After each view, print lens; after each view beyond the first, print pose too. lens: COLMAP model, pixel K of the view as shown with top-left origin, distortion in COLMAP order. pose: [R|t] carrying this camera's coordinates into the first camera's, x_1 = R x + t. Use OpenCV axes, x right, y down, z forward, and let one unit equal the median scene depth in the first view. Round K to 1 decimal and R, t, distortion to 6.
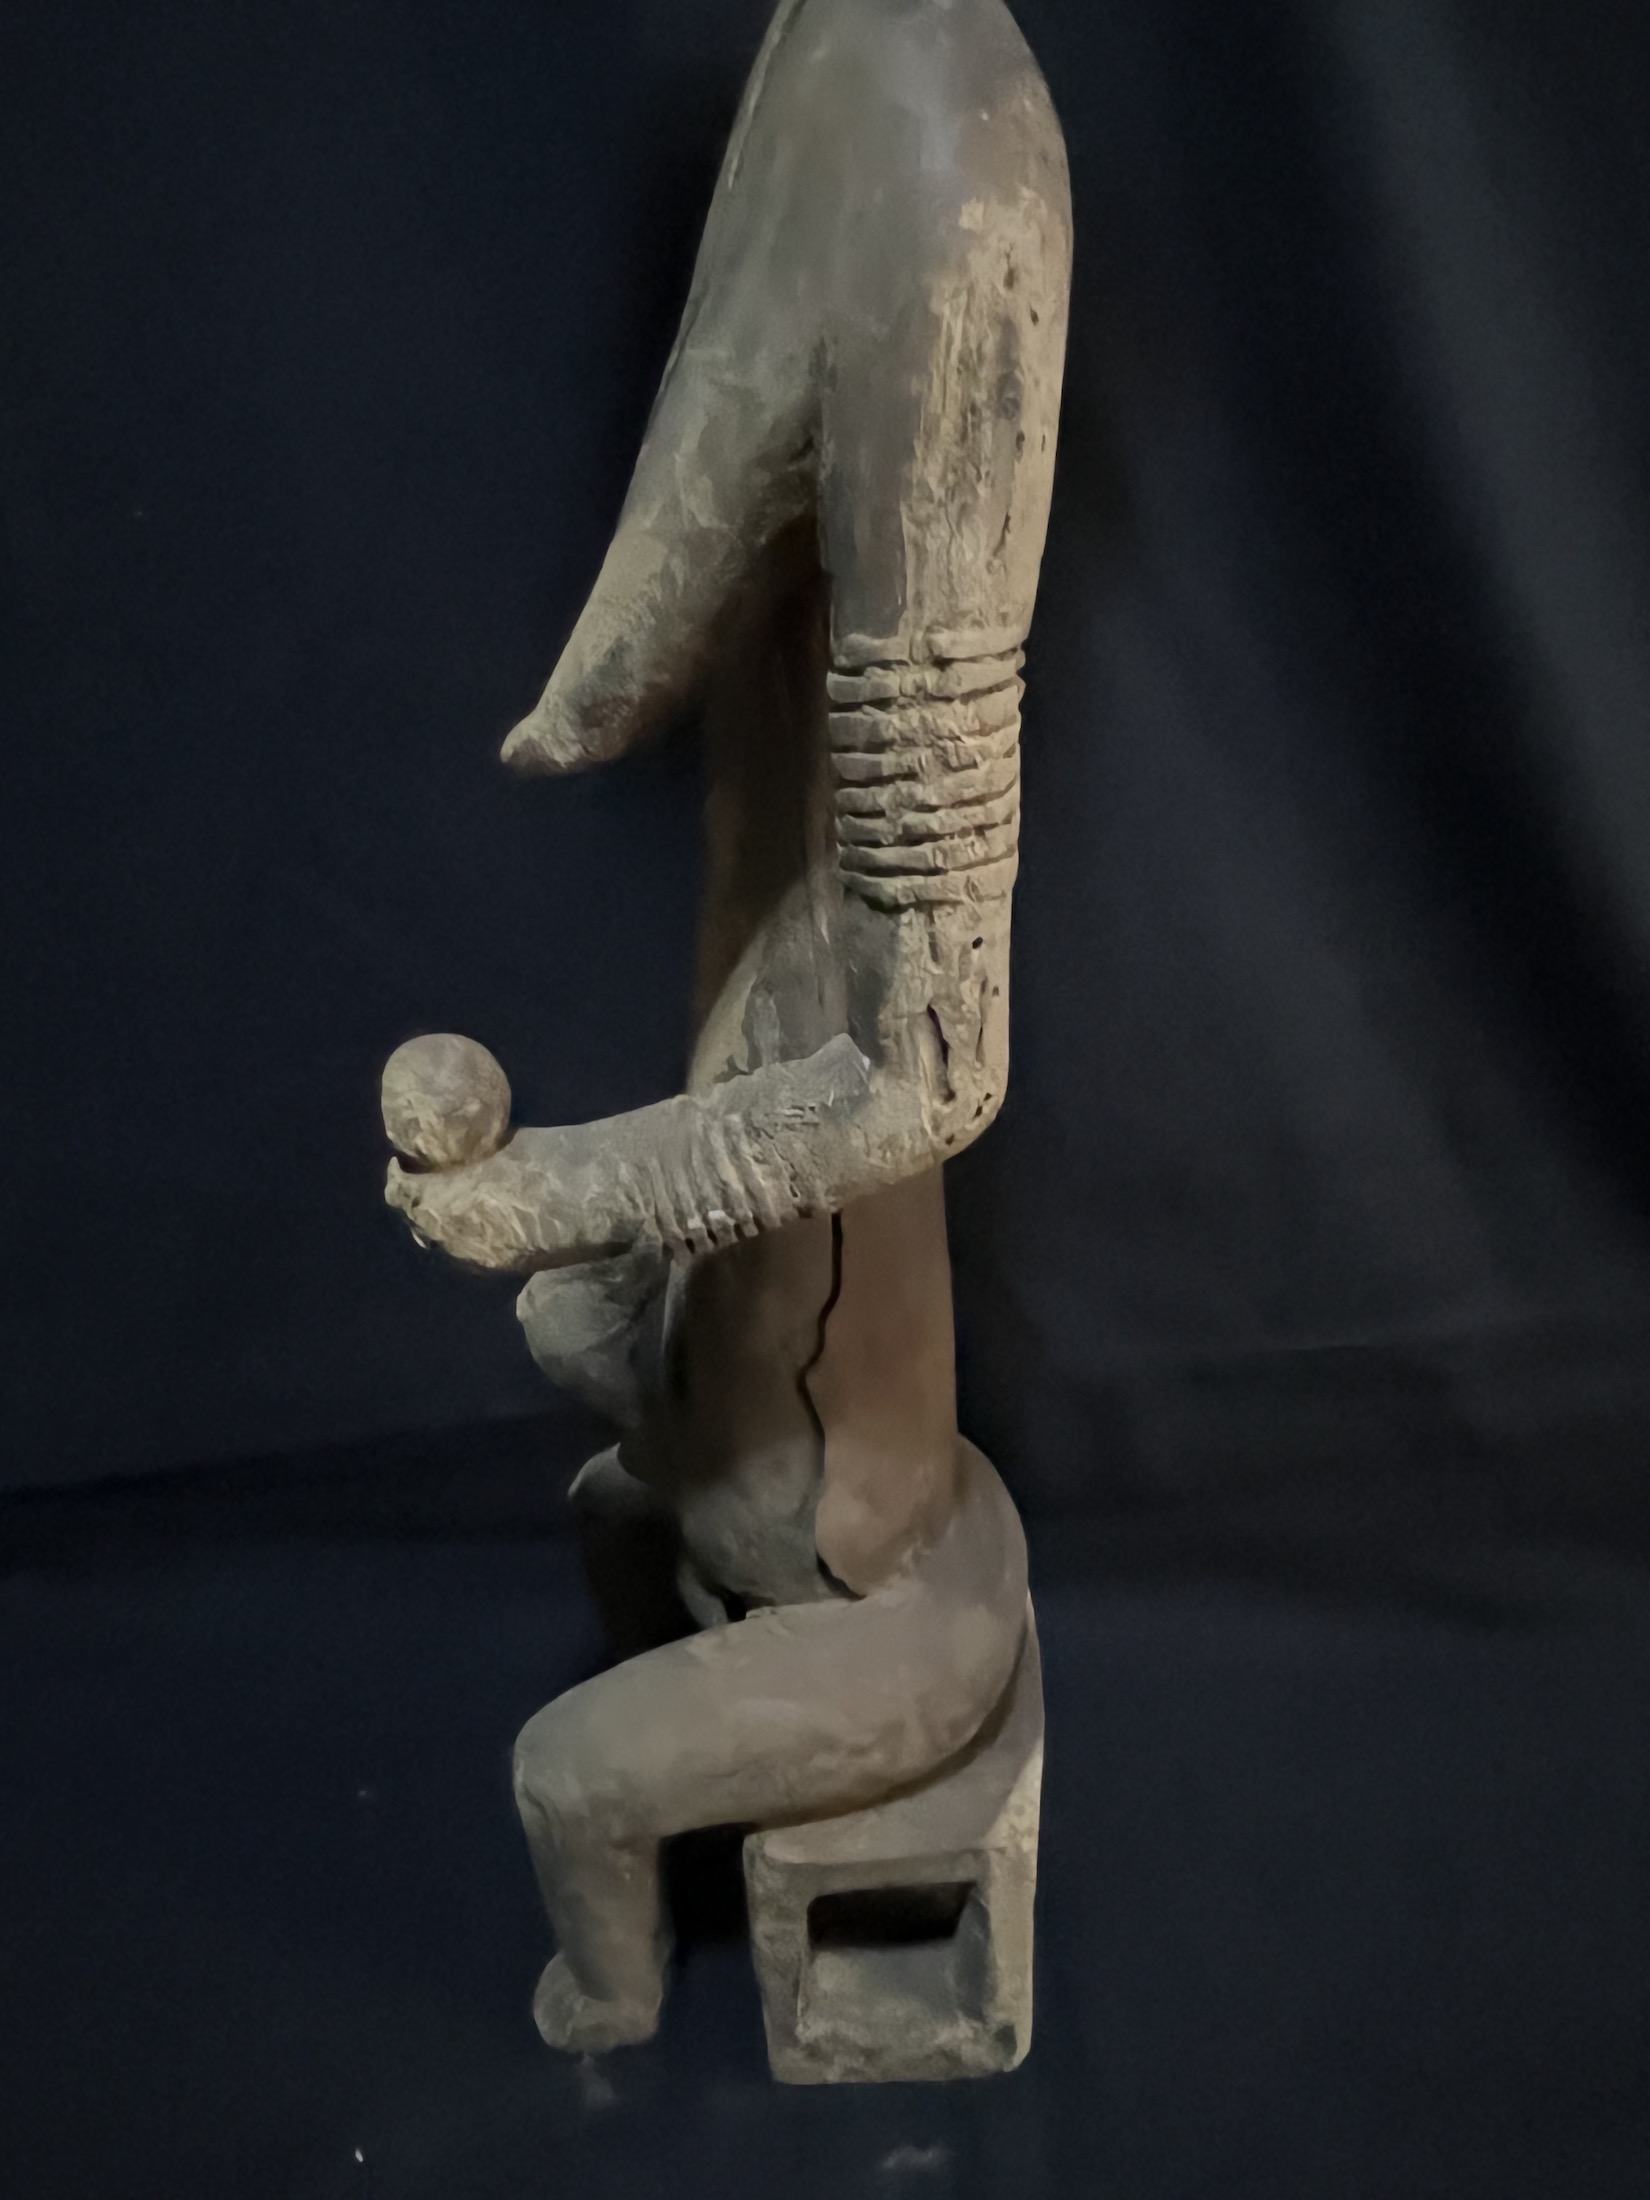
lens RADIAL K [[1851.7, 0, 824.5], [0, 1851.7, 1034.8], [0, 0, 1]] dist [0.000327, -0.001322]
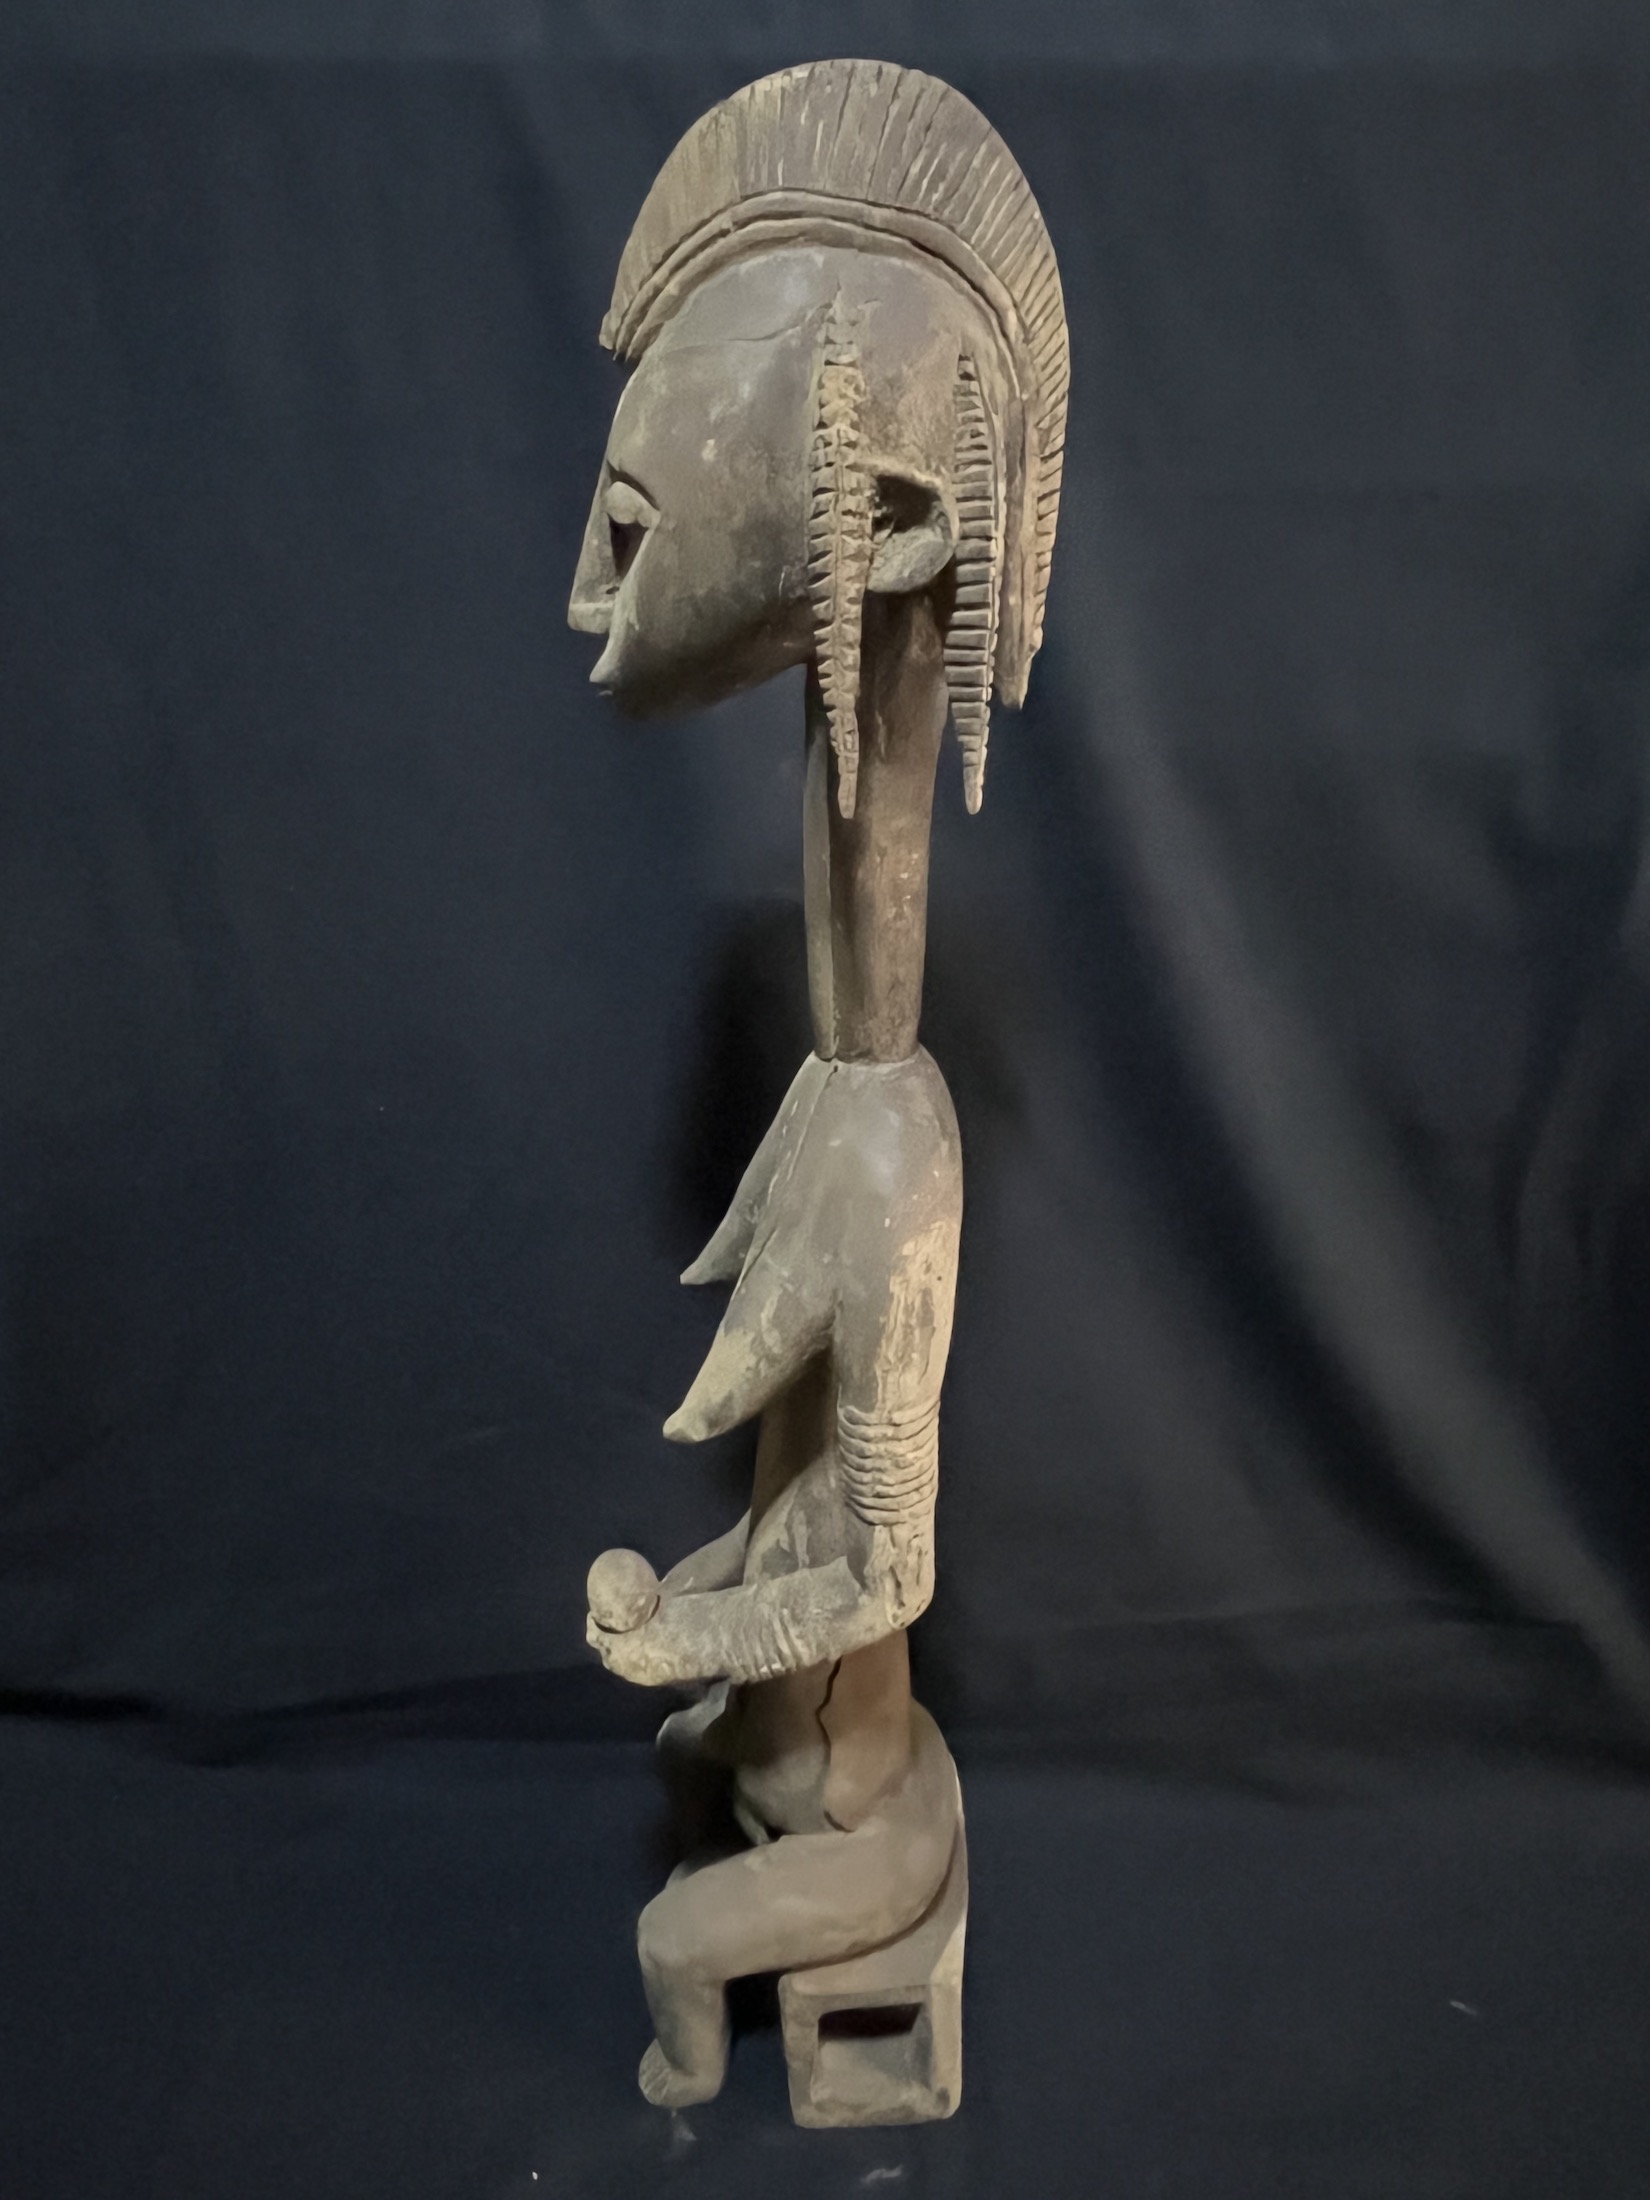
lens RADIAL K [[1675.8, 0, 826.0], [0, 1675.8, 1099.0], [0, 0, 1]] dist [-0.028758, -0.004387]
pose [[0.999929, -0.001505, 0.011799, -0.026471], [0.001843, 0.999587, -0.028691, -0.408381], [-0.011751, 0.028711, 0.999519, -0.661535]]
